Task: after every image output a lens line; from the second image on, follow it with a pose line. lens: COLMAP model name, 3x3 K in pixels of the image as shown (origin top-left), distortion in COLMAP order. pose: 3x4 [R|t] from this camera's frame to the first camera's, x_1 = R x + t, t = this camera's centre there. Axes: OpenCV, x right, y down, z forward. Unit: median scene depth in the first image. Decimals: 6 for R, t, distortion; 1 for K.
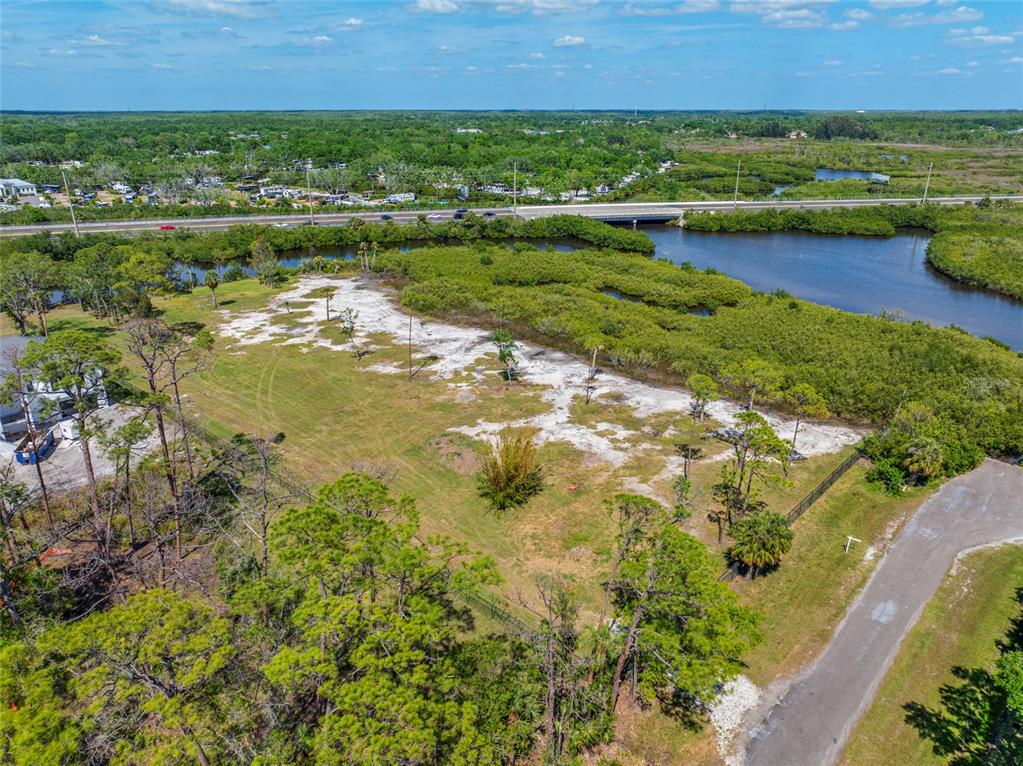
lens RADIAL K [[711.0, 0, 517.9], [0, 711.0, 382.5], [0, 0, 1]] dist [0.003695, -0.011458]
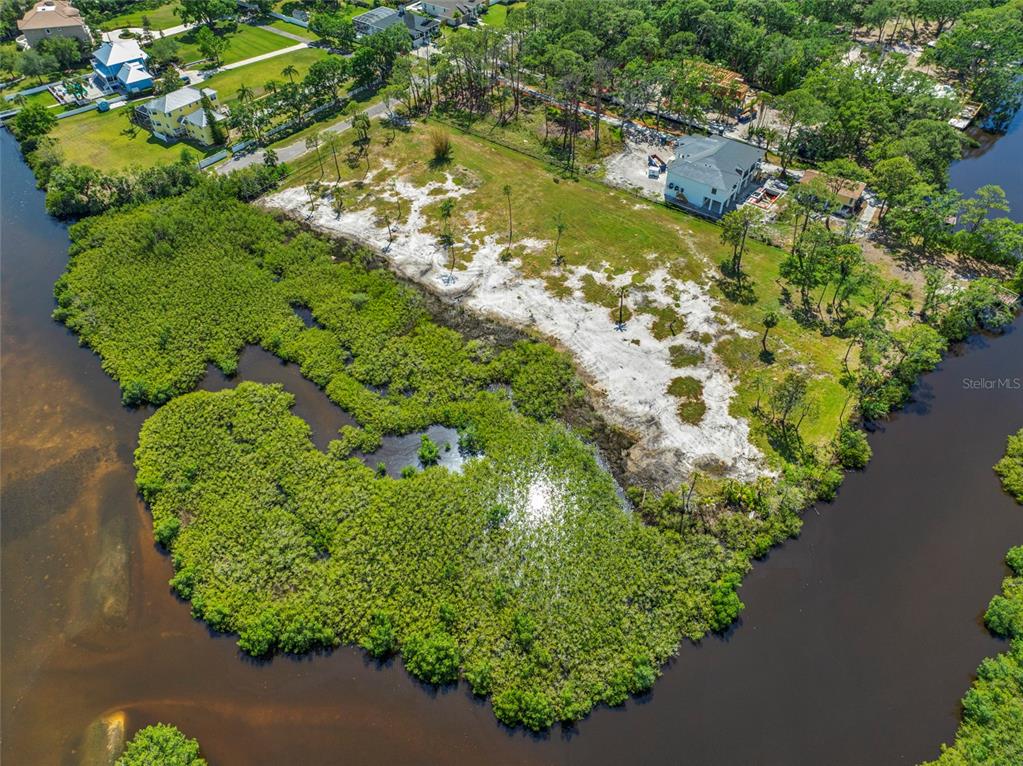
lens RADIAL K [[711.0, 0, 511.7], [0, 711.0, 386.0], [0, 0, 1]] dist [0.003695, -0.011458]
pose [[-0.996536, 0.058803, -0.058804, -0.052485], [-0.030498, 0.399420, 0.916261, -1.538206], [0.077366, 0.914880, -0.396243, 2.298198]]
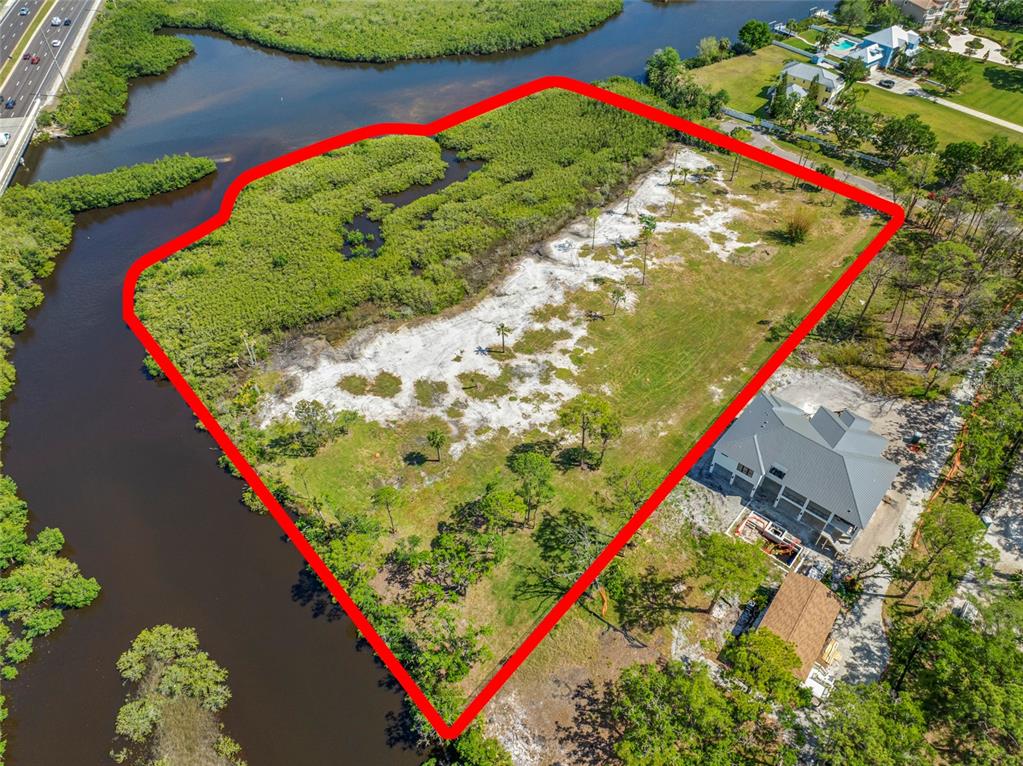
lens RADIAL K [[711.0, 0, 518.8], [0, 711.0, 380.4], [0, 0, 1]] dist [0.003695, -0.011458]
pose [[-0.030569, -0.717221, 0.696175, -1.517522], [0.357613, 0.642548, 0.677676, -1.118487], [-0.933369, 0.269678, 0.236845, 1.145315]]
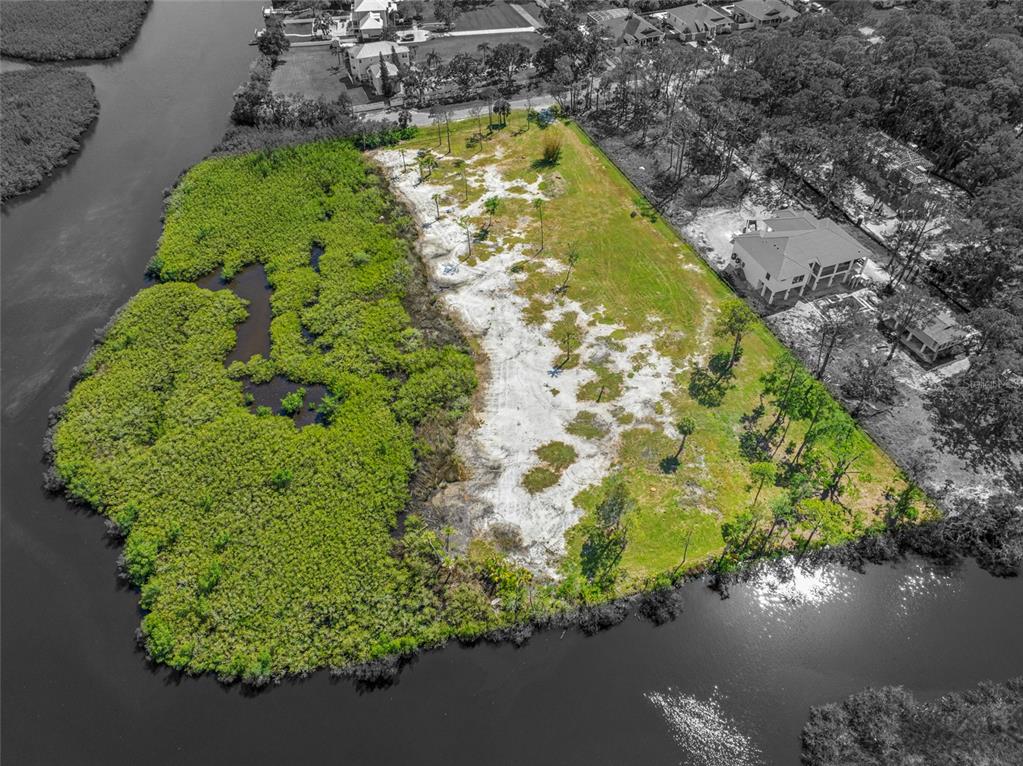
lens RADIAL K [[711.0, 0, 511.9], [0, 711.0, 382.7], [0, 0, 1]] dist [0.003695, -0.011458]
pose [[-0.887566, -0.329715, 0.321736, -0.802563], [0.163739, 0.427006, 0.889300, -1.474548], [-0.430599, 0.841994, -0.325009, 2.109322]]
